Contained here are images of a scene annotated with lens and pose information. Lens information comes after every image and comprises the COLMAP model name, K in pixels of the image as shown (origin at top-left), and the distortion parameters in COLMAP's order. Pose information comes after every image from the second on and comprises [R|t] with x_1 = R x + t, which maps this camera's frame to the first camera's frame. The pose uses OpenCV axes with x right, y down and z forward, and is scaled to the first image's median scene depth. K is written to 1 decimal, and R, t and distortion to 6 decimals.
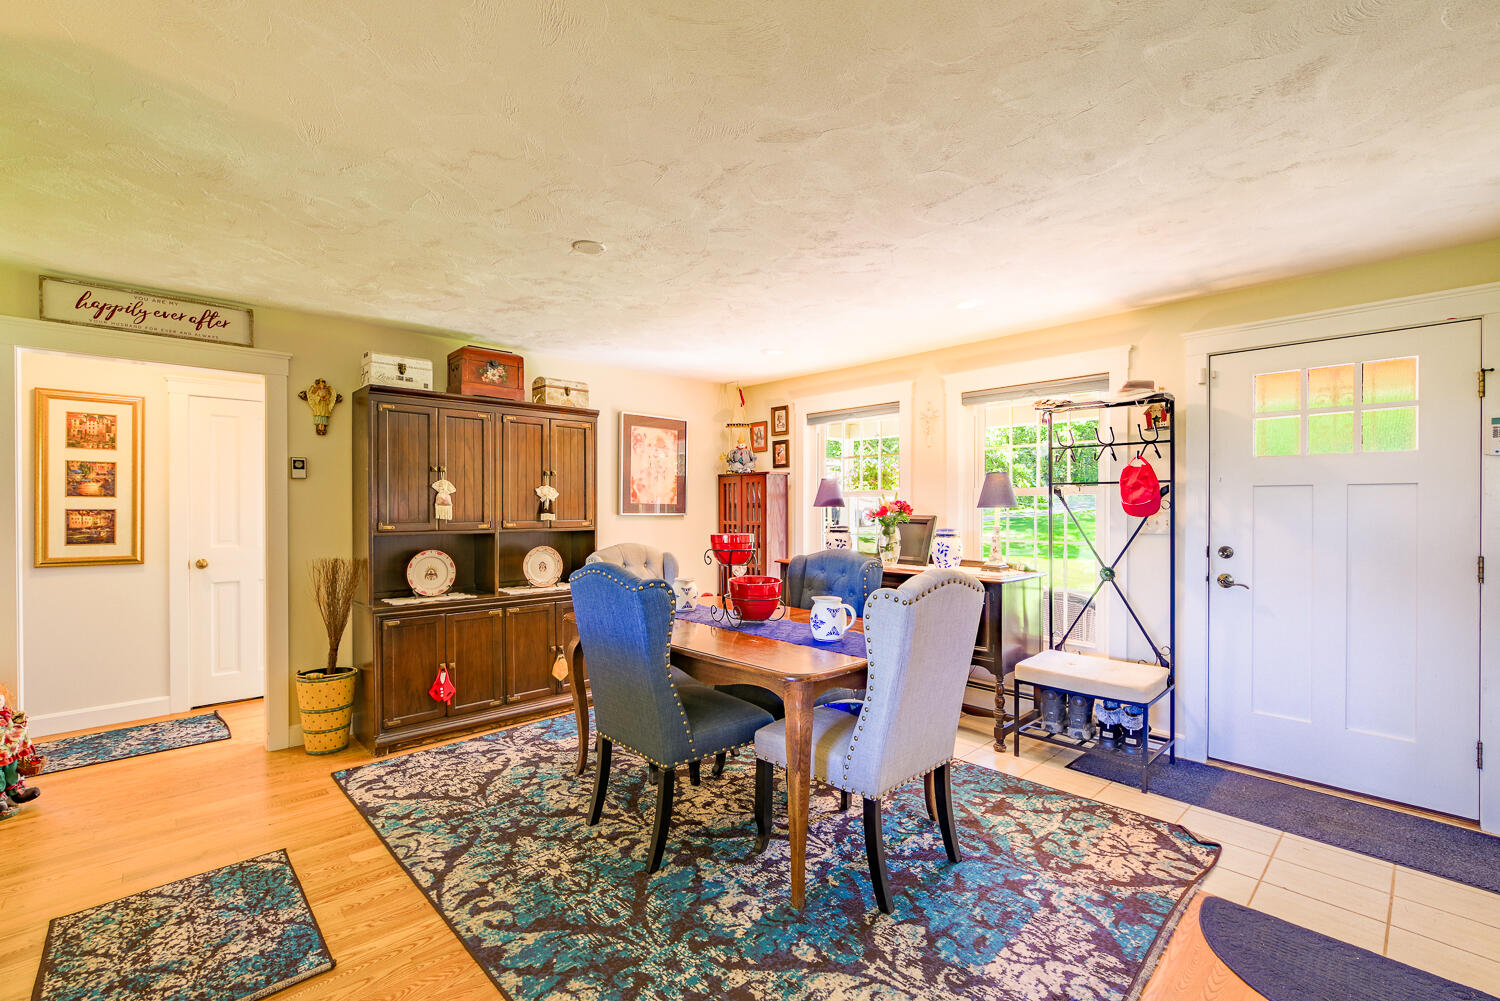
lens RADIAL K [[653.9, 0, 750.3], [0, 653.9, 506.7], [0, 0, 1]] dist [-0.001210, -0.000647]
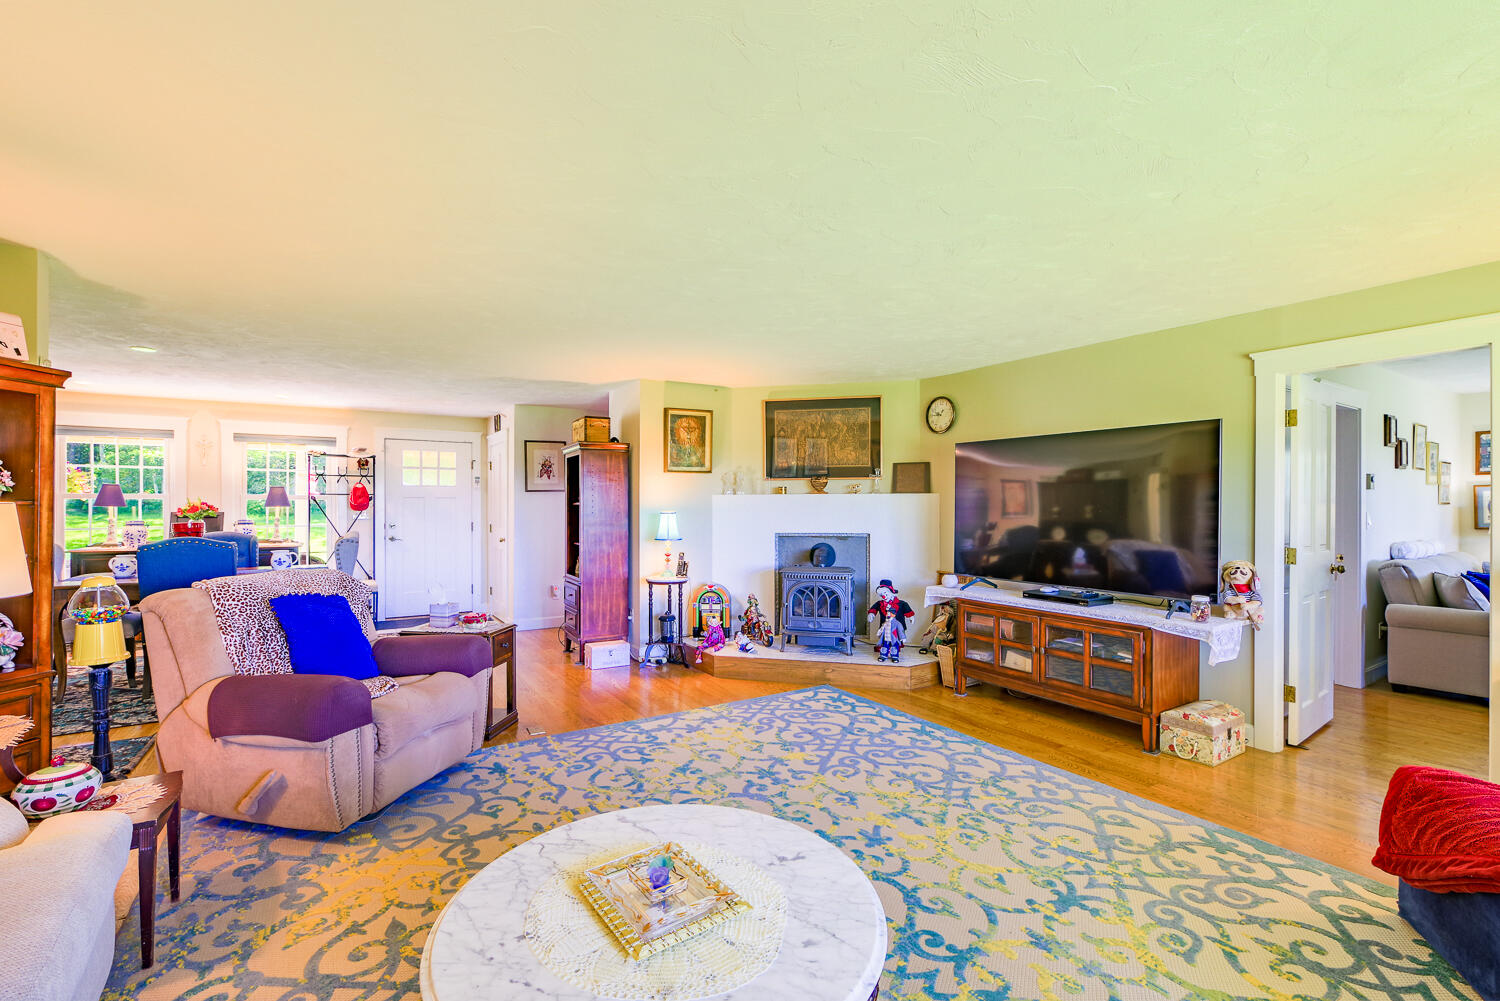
lens RADIAL K [[666.5, 0, 750.0], [0, 666.5, 500.5], [0, 0, 1]] dist [-0.001157, -0.000489]
pose [[0.174871, 0.004342, 0.984582, -1.304491], [0.001107, 0.999989, -0.004606, -0.007117], [-0.984591, 0.001896, 0.174864, -0.617062]]
